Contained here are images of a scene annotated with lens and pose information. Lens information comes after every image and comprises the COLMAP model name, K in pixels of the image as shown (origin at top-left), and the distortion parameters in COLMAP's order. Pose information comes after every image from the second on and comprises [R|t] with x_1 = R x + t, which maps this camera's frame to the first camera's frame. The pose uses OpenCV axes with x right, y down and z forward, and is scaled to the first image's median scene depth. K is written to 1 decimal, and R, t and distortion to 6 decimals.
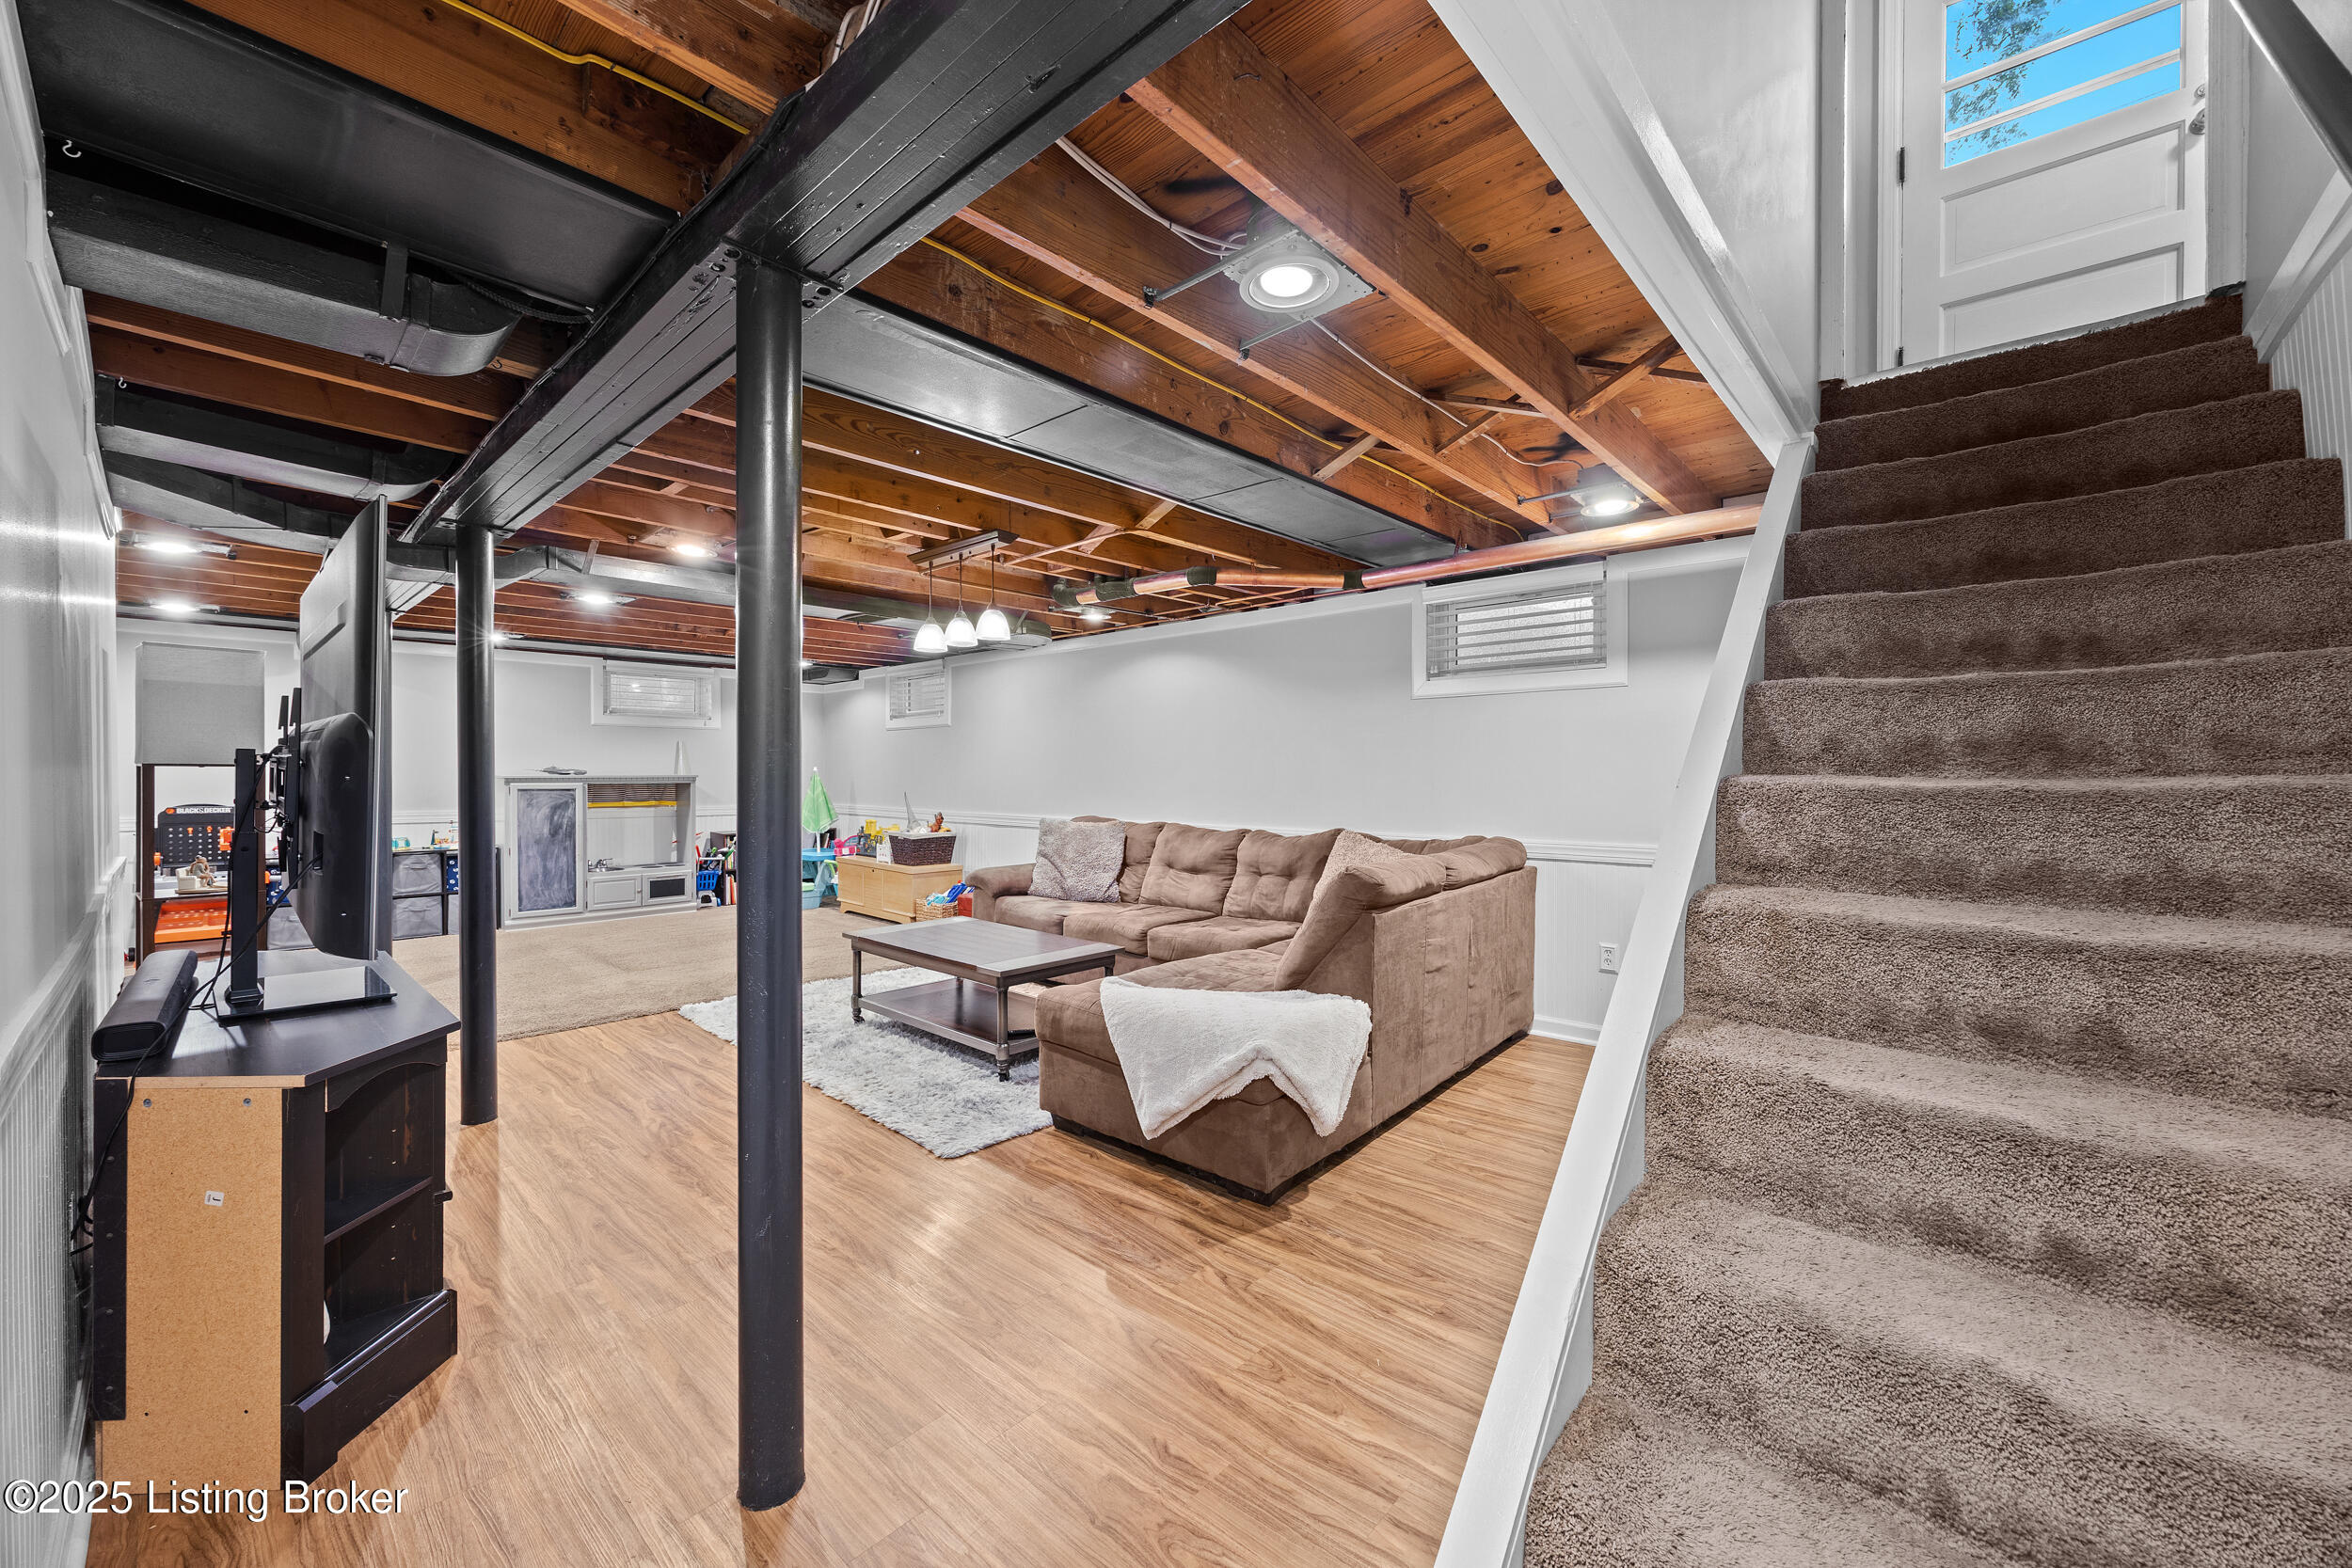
lens RADIAL K [[897.8, 0, 1196.1], [0, 897.8, 782.3], [0, 0, 1]] dist [-0.001951, -0.000145]
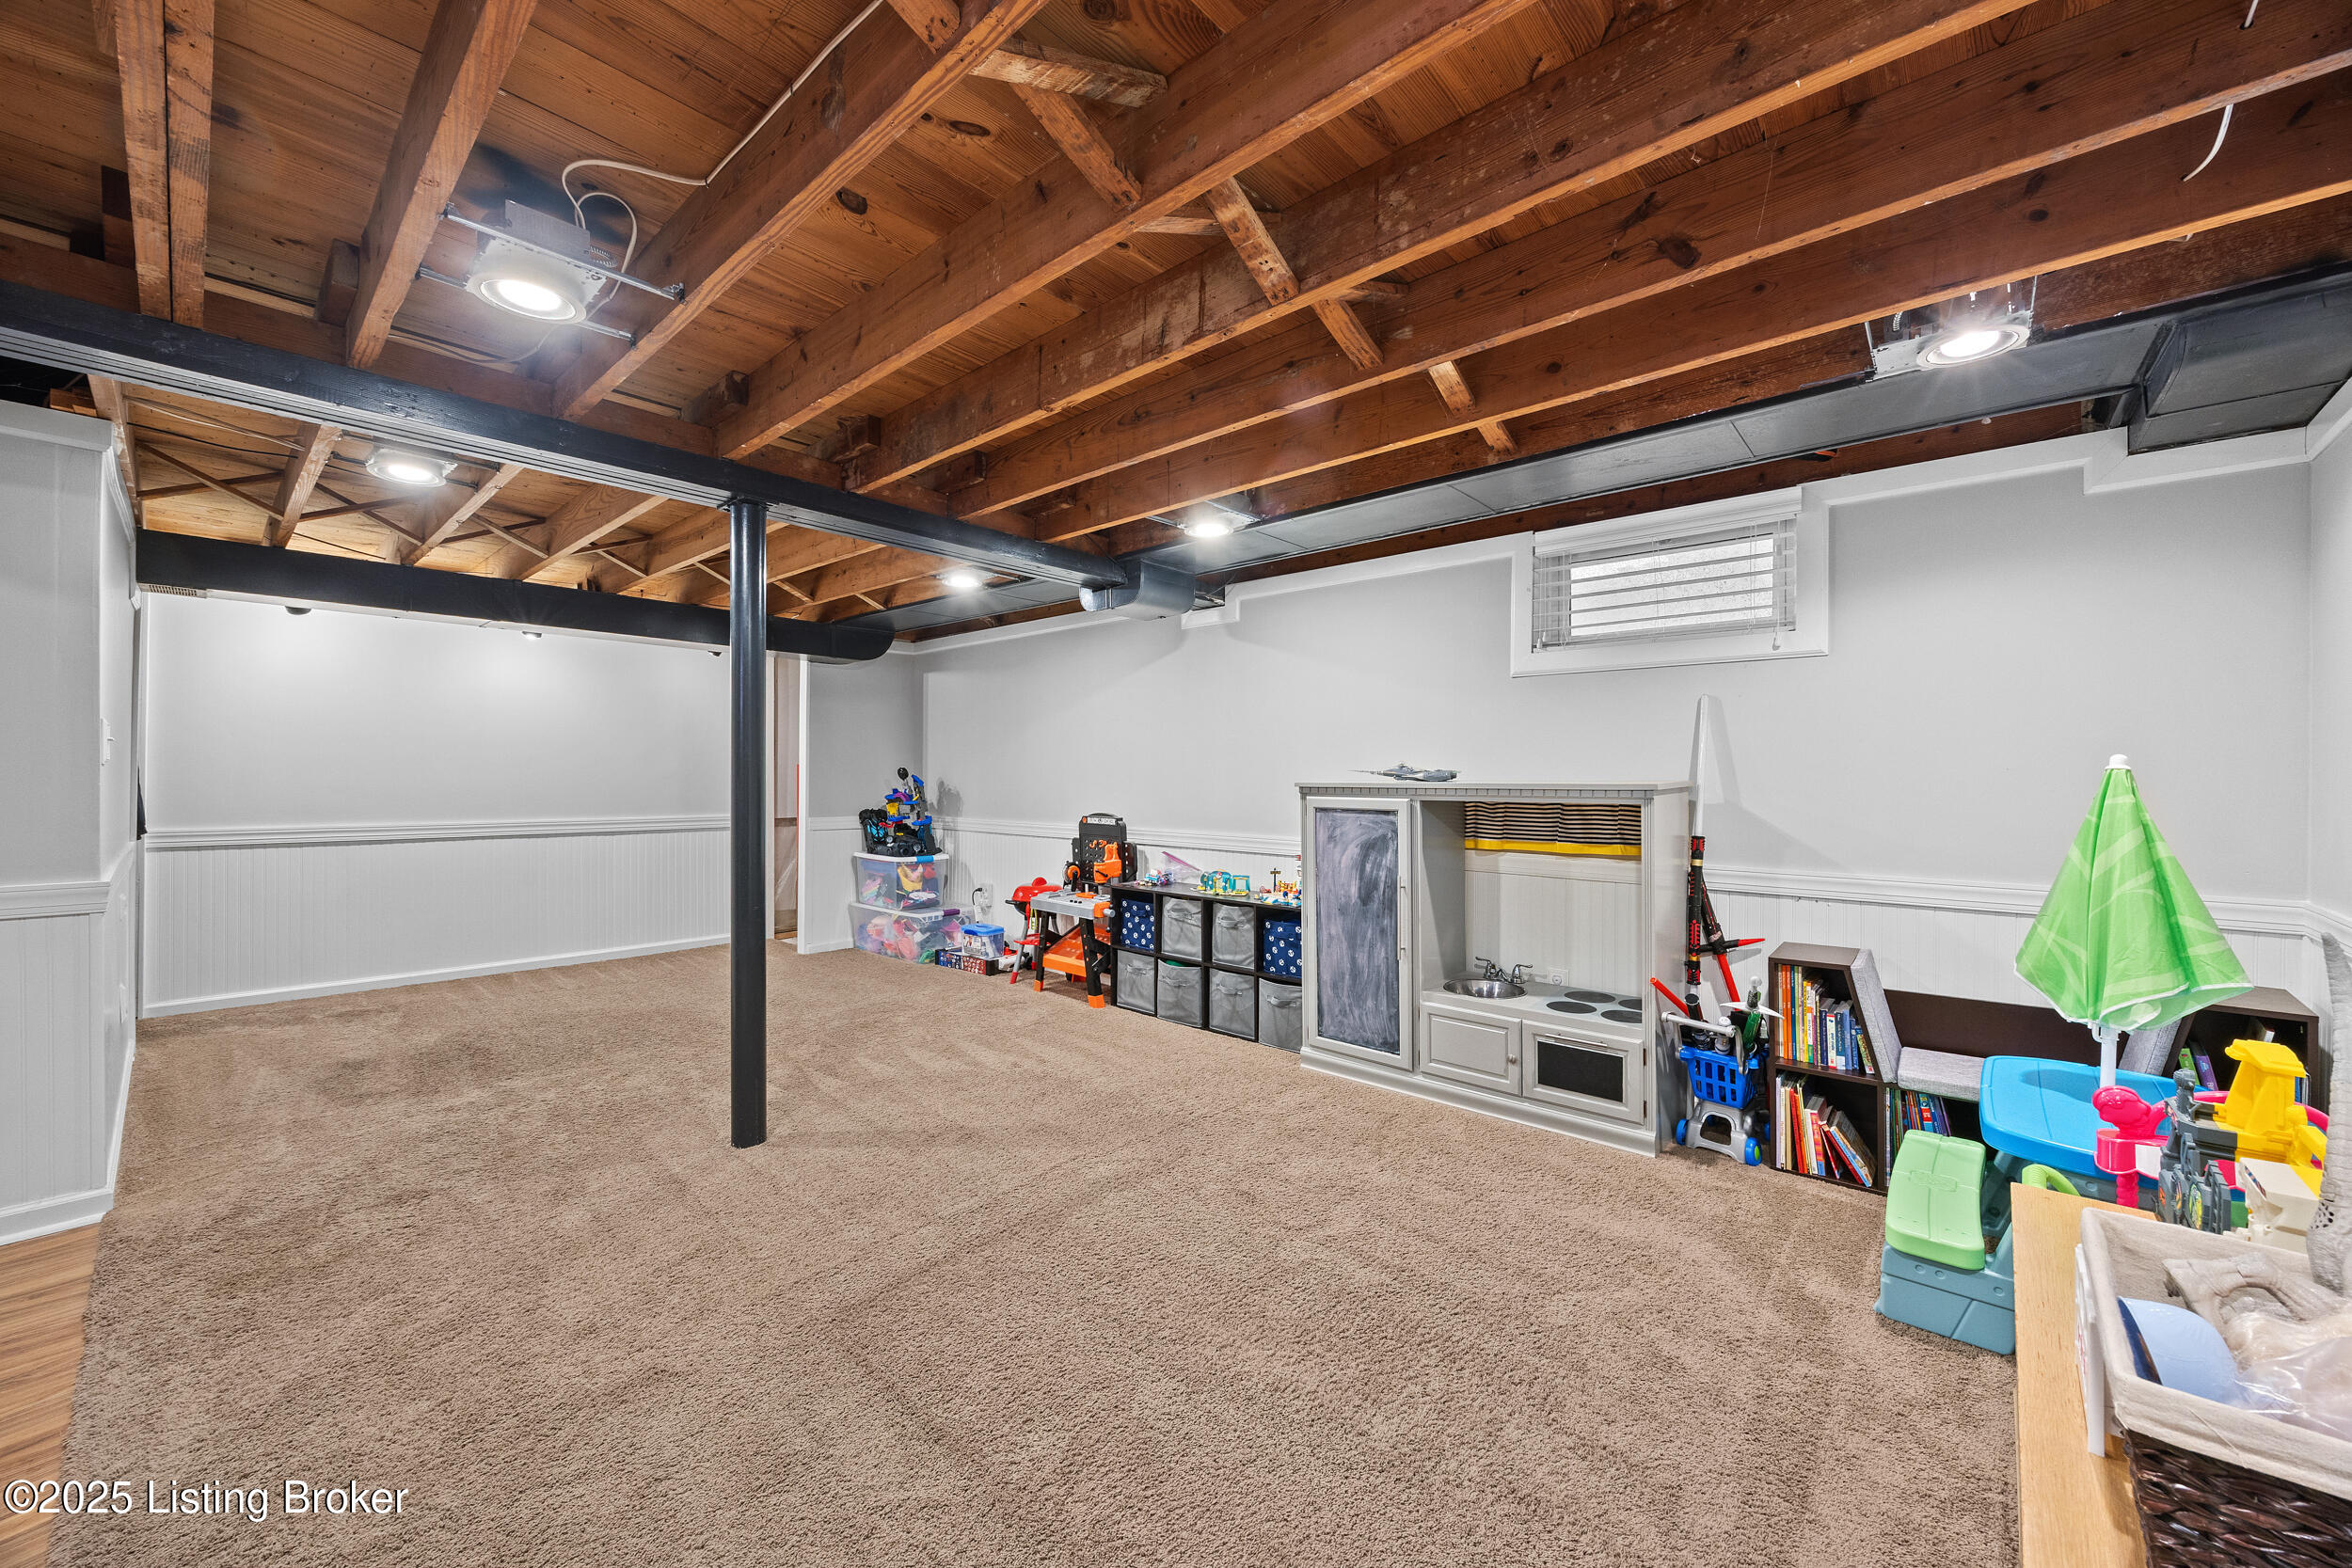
lens RADIAL K [[897.8, 0, 1191.2], [0, 897.8, 777.3], [0, 0, 1]] dist [-0.001951, -0.000145]
pose [[-0.014224, 0.000991, -0.999898, -0.215706], [-0.009207, 0.999957, 0.001122, -0.010452], [0.999856, 0.009222, -0.014214, 0.929464]]
